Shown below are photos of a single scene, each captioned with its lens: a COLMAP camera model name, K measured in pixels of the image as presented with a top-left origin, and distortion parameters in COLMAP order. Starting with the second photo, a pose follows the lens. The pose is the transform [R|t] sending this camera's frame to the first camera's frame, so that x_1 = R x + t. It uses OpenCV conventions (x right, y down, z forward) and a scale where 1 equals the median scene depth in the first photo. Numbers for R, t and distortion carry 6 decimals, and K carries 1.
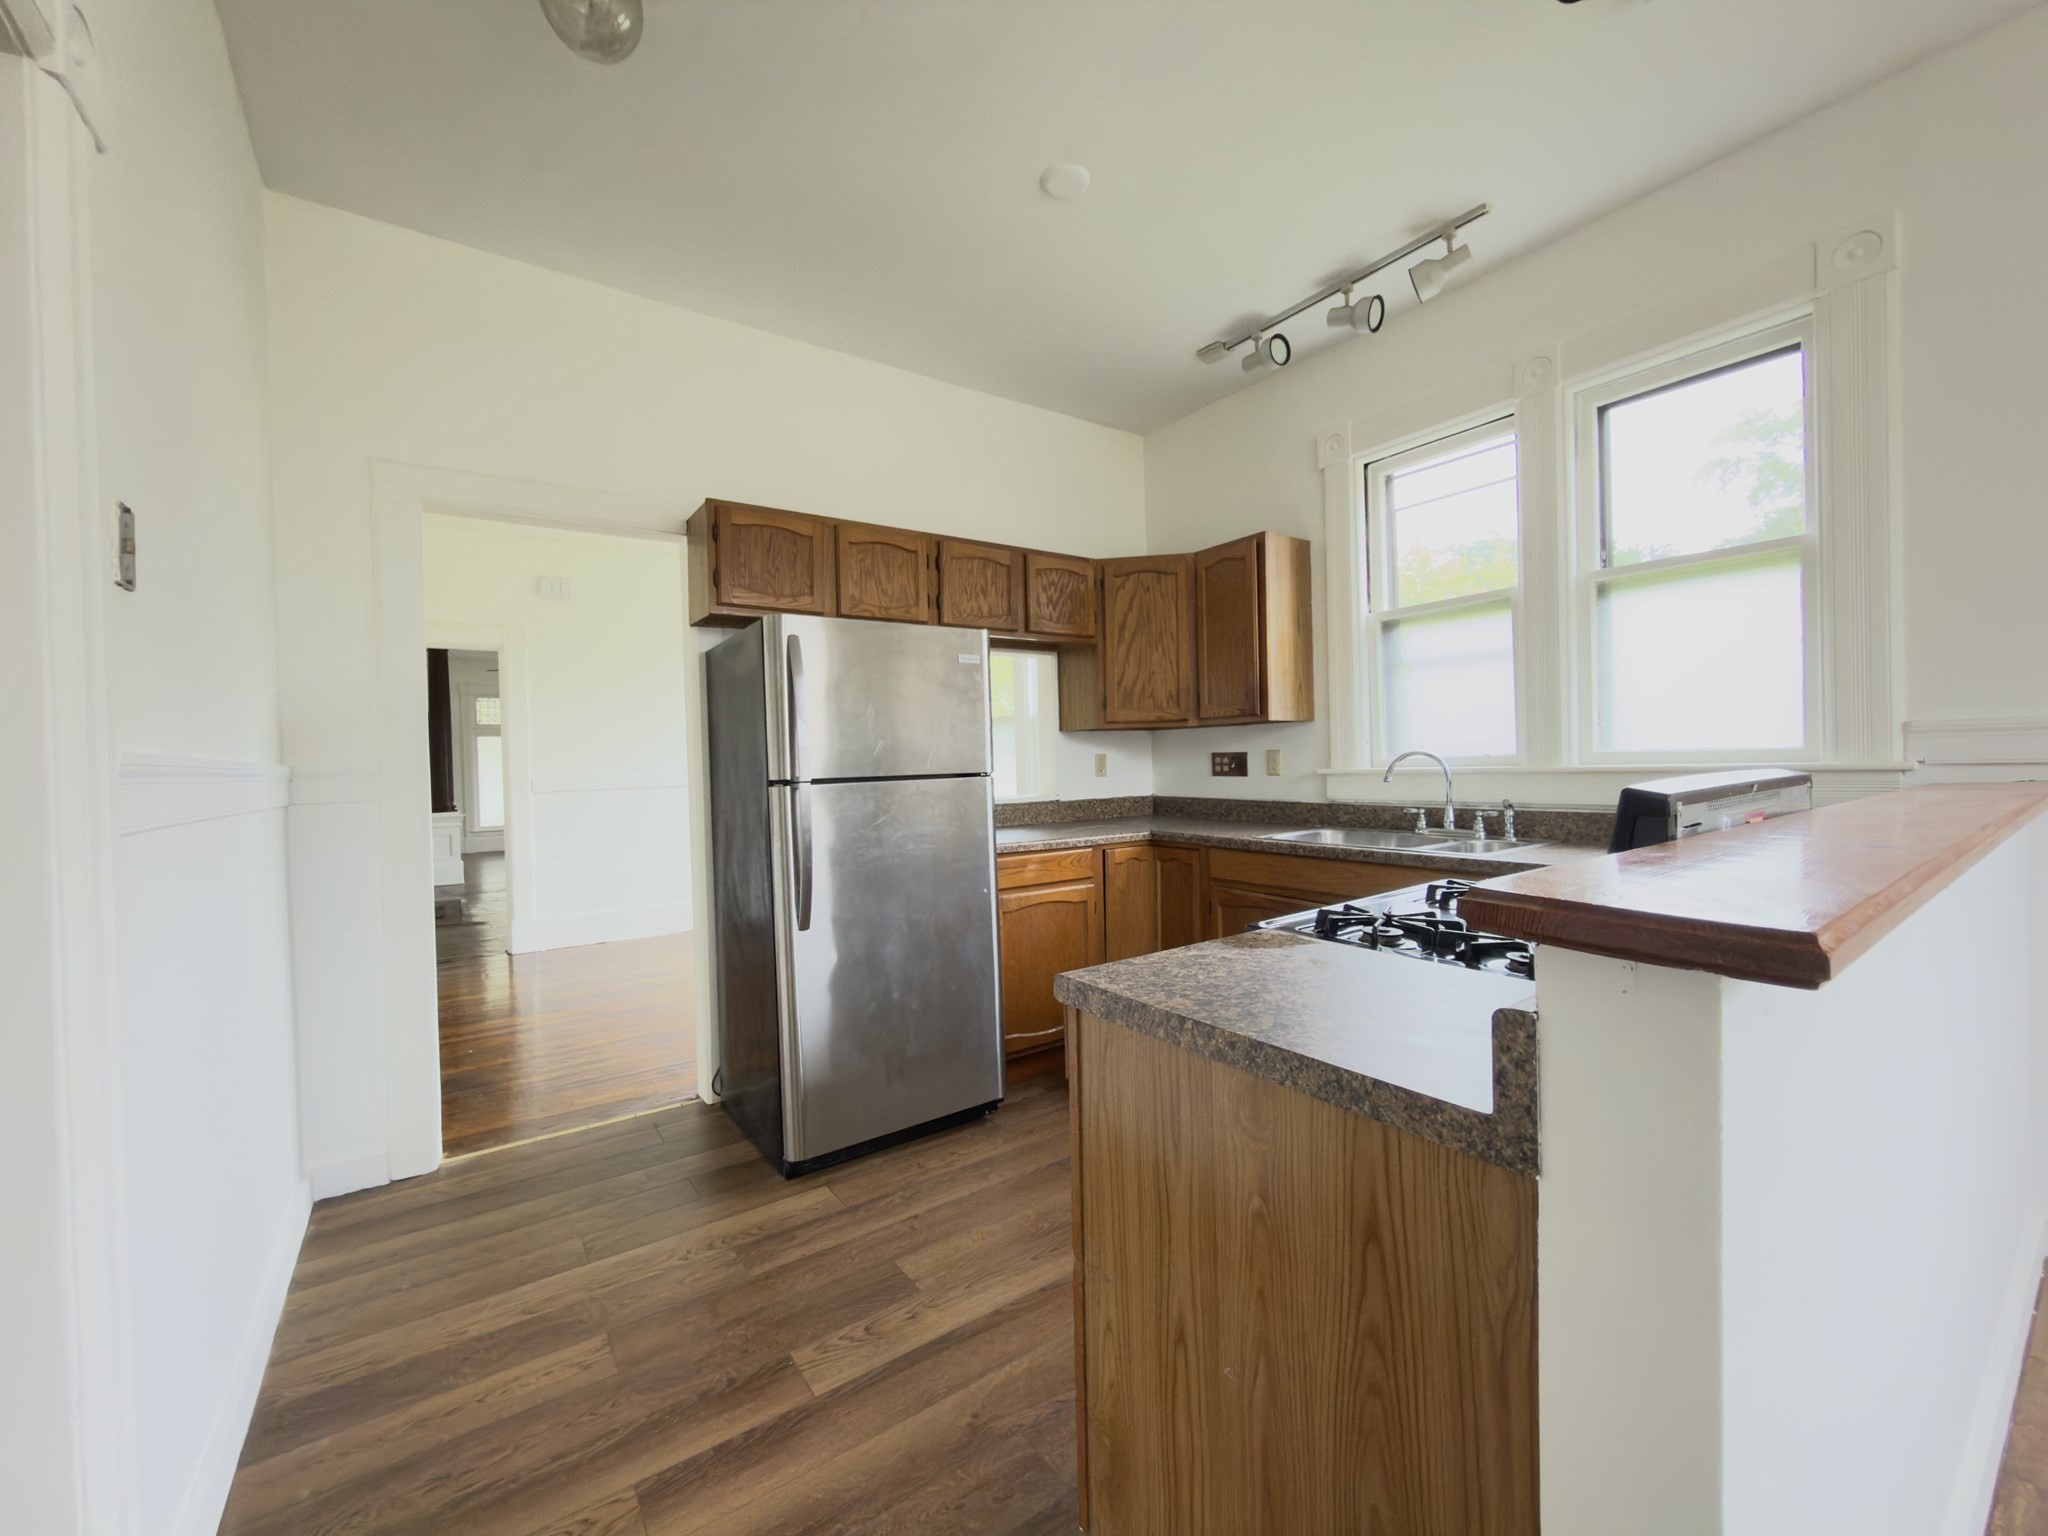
lens RADIAL K [[814.2, 0, 1020.1], [0, 814.2, 767.4], [0, 0, 1]] dist [-0.003451, 0.000372]
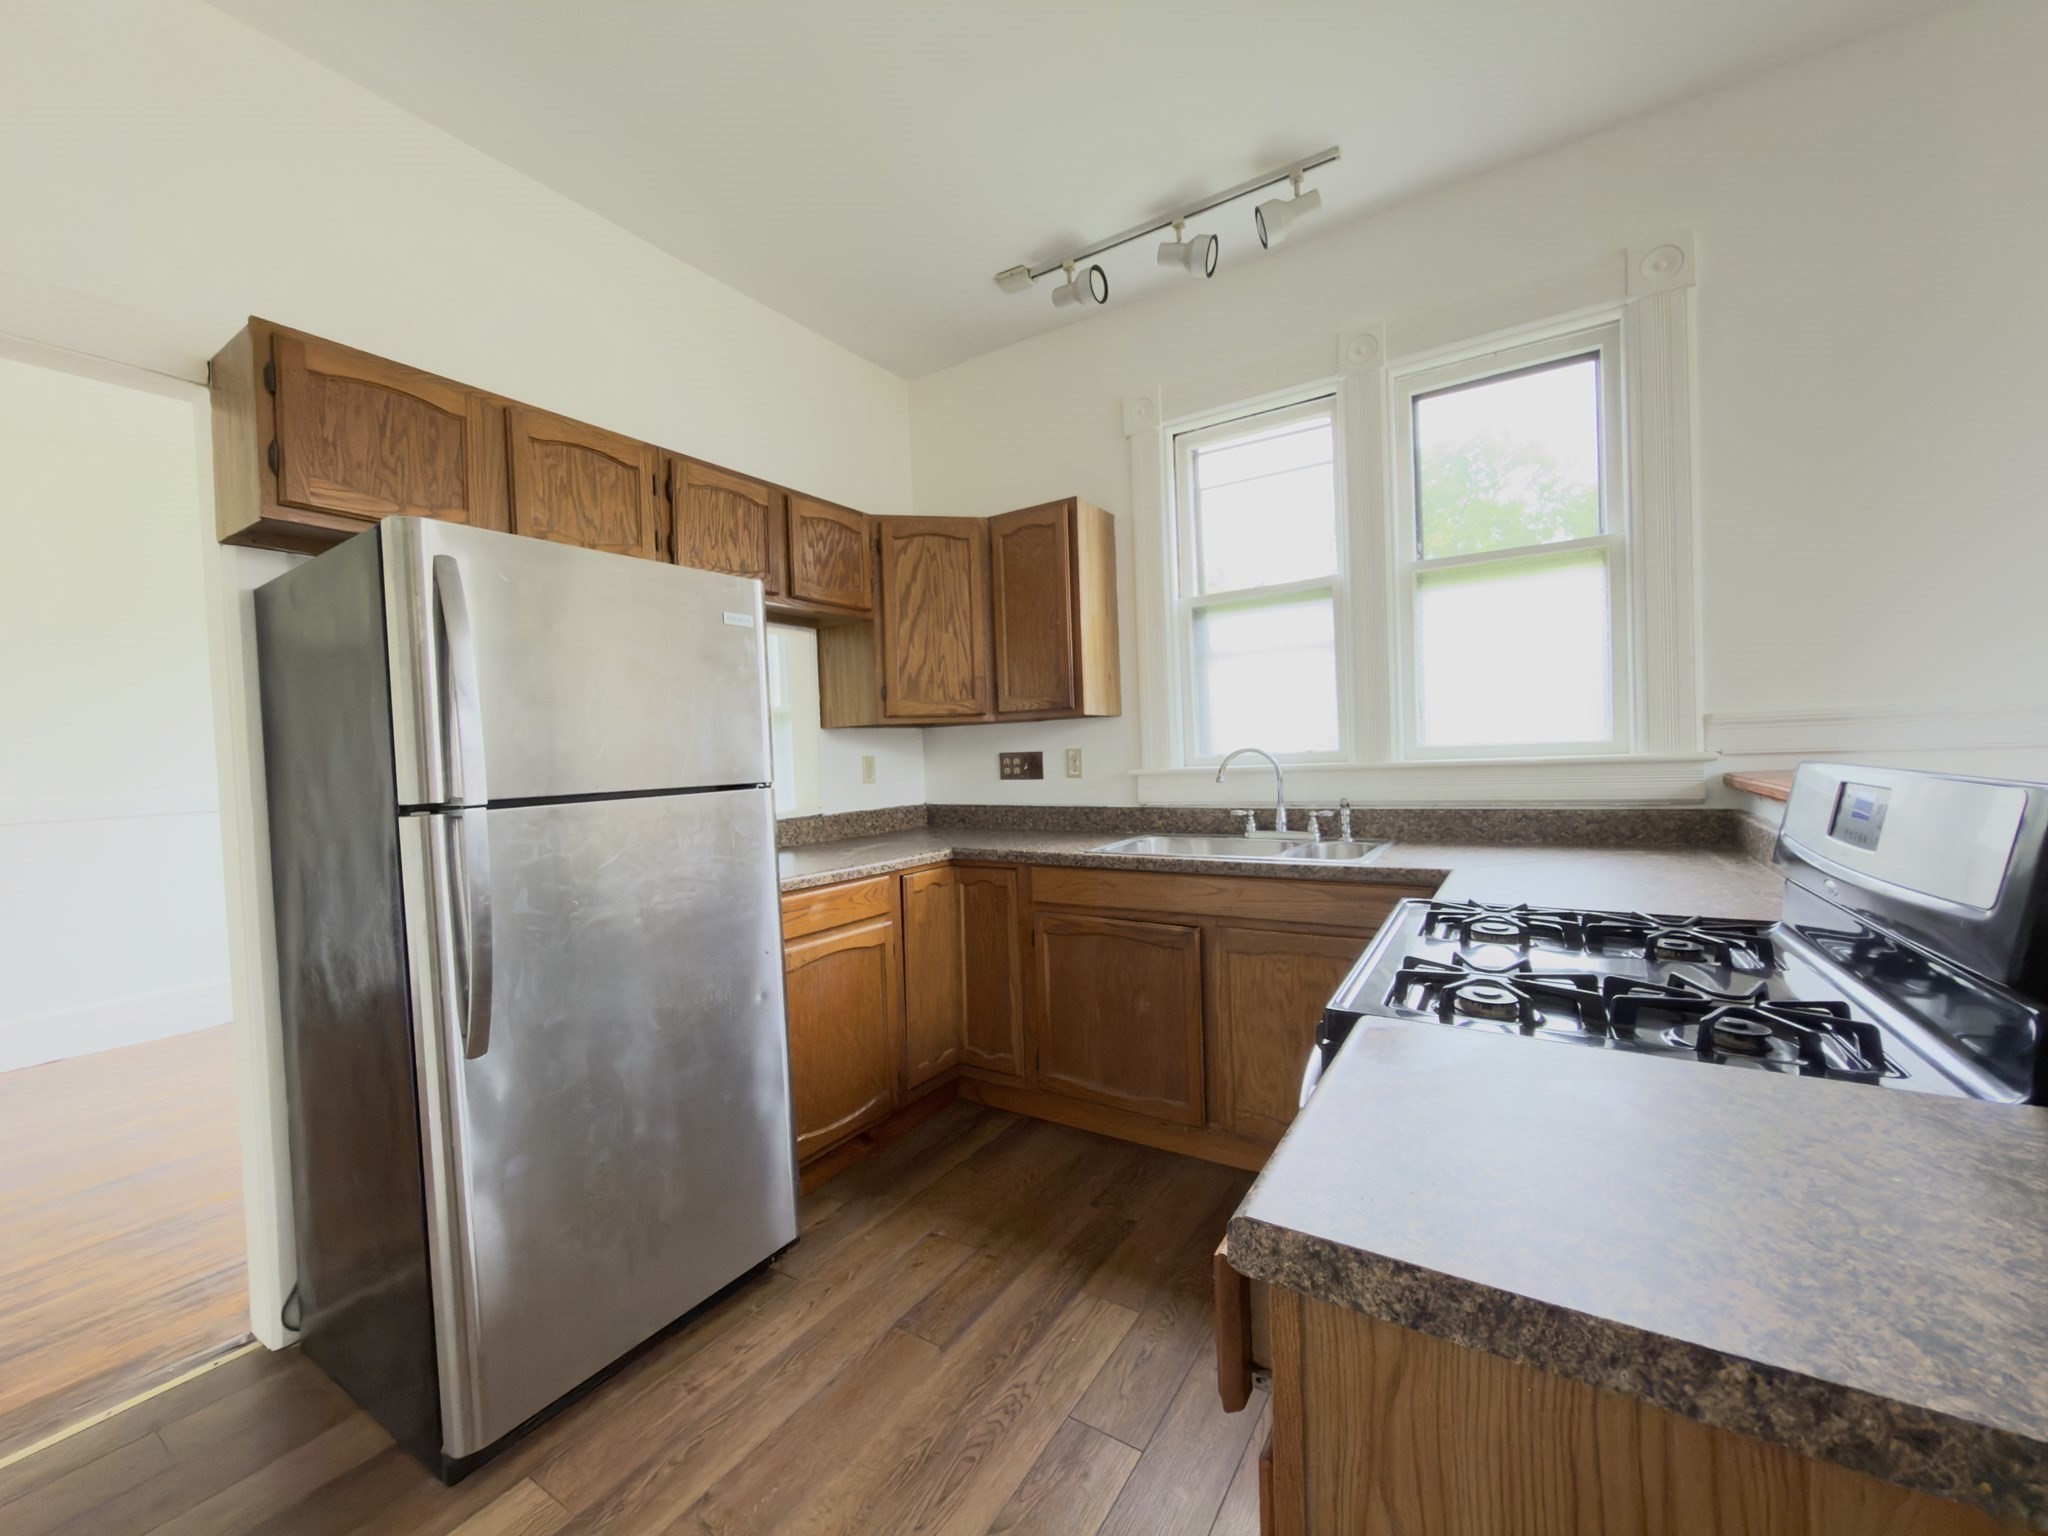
lens RADIAL K [[814.2, 0, 1022.0], [0, 814.2, 768.8], [0, 0, 1]] dist [-0.003451, 0.000372]
pose [[0.925721, -0.017138, 0.377819, -0.098492], [0.018116, 0.999835, 0.000966, -0.001856], [-0.377773, 0.005950, 0.925879, 0.252913]]
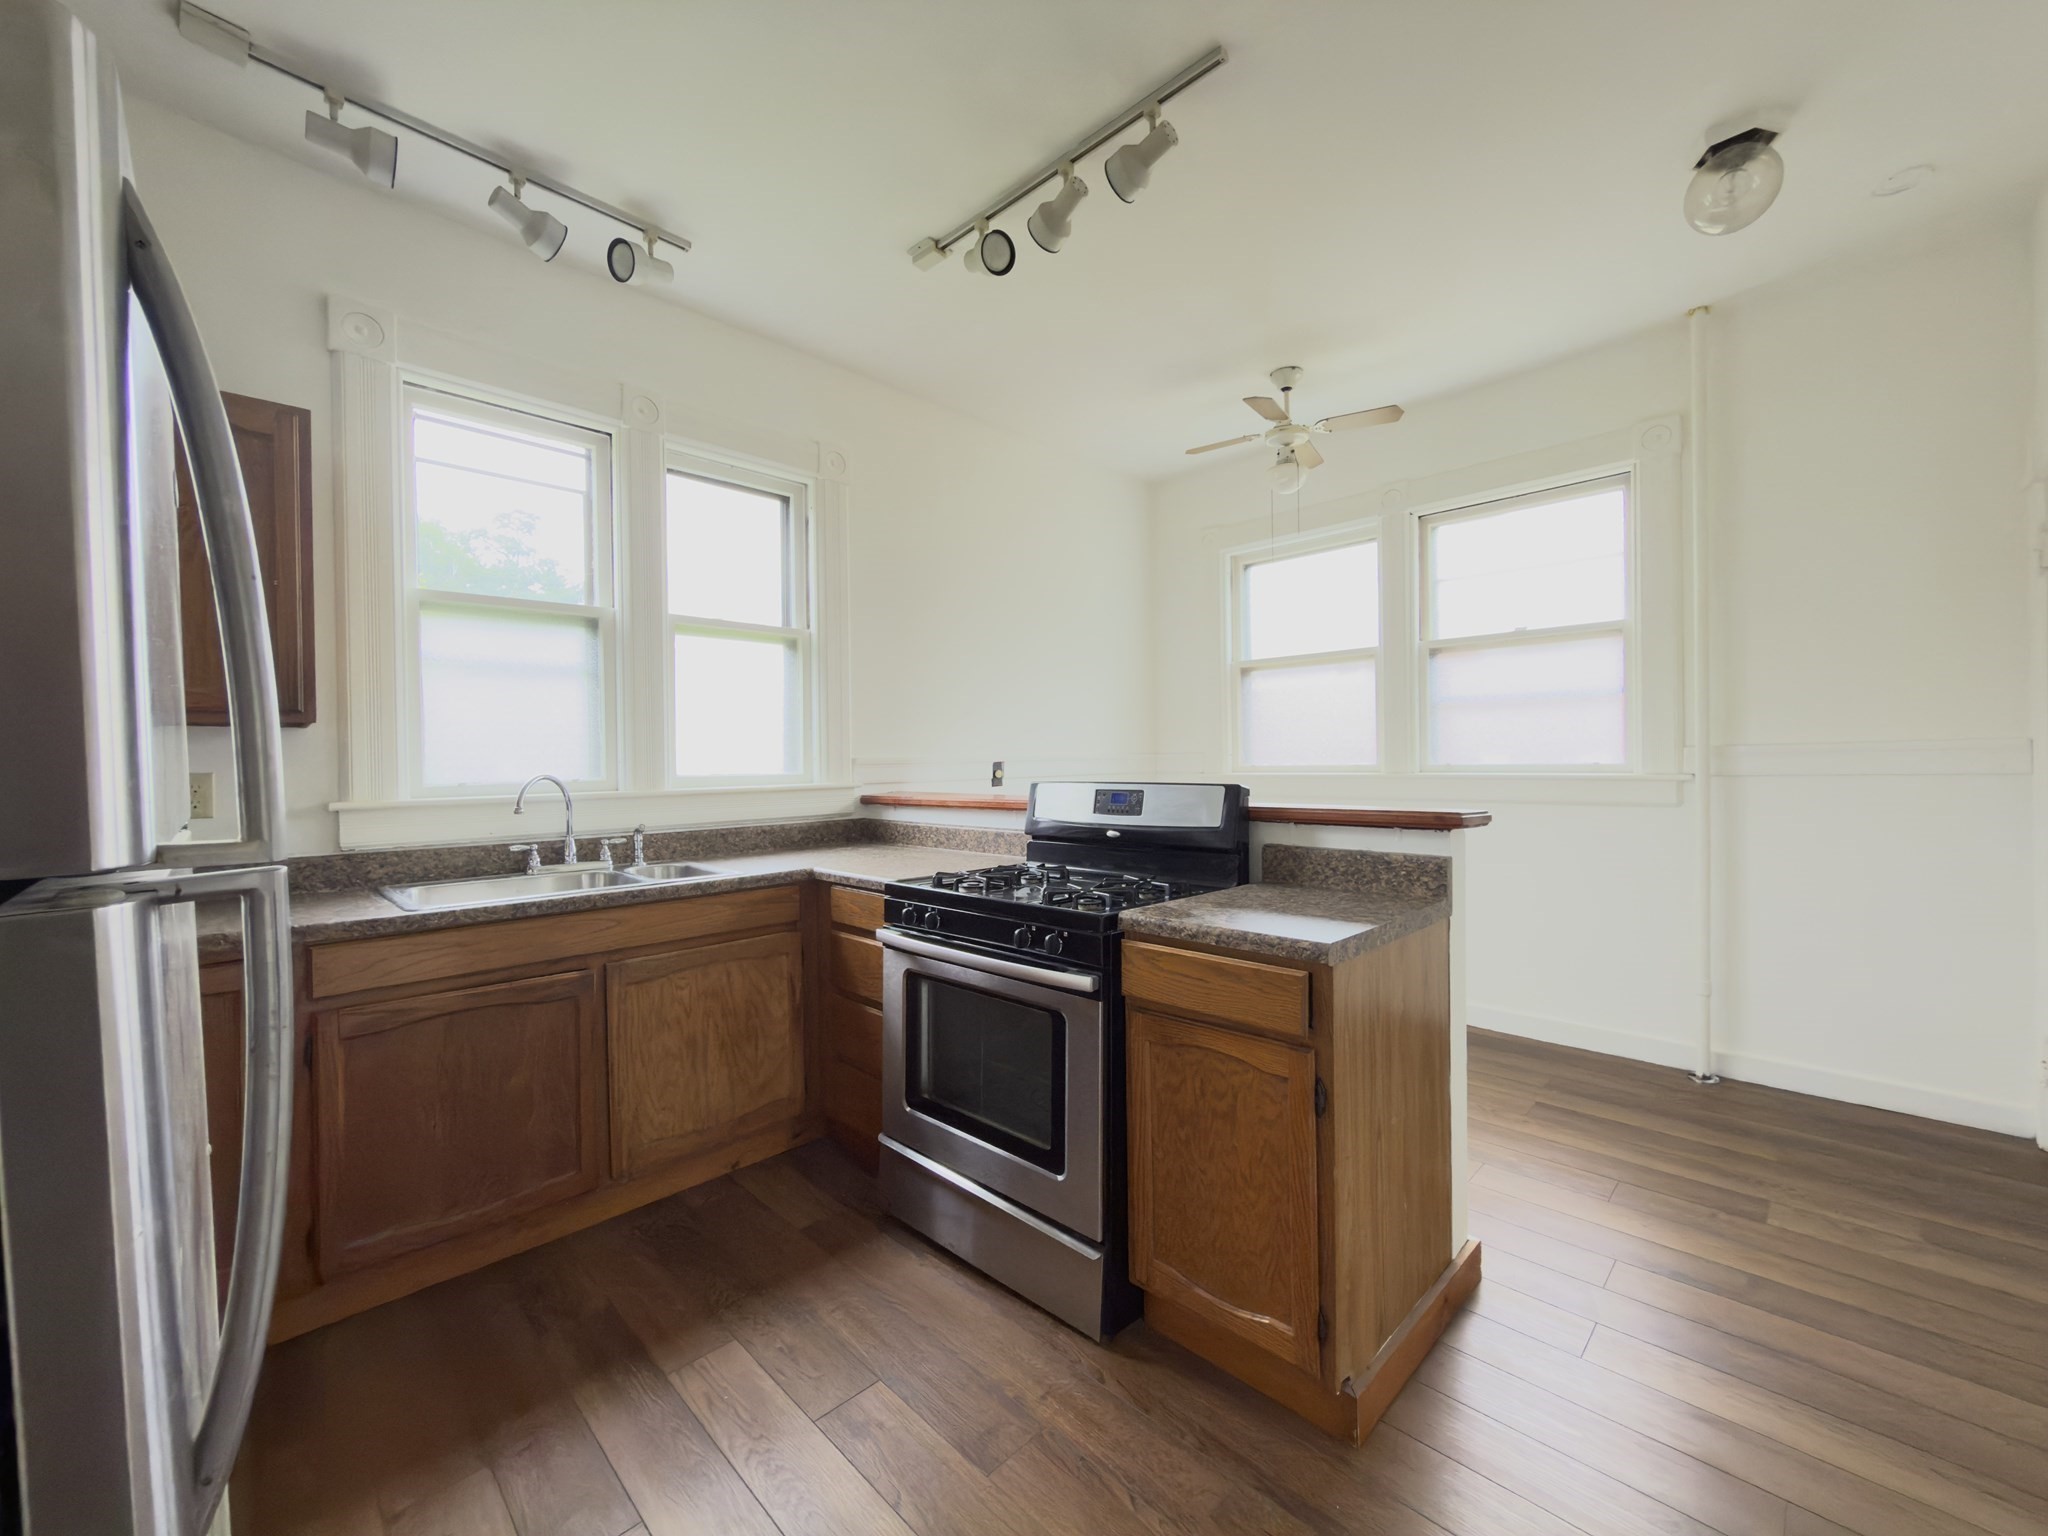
lens RADIAL K [[814.2, 0, 1020.9], [0, 814.2, 769.7], [0, 0, 1]] dist [-0.003451, 0.000372]
pose [[-0.169295, 0.018079, 0.985400, -0.435058], [0.027097, 0.999539, -0.013683, -0.000647], [-0.985193, 0.024385, -0.169707, 0.673112]]
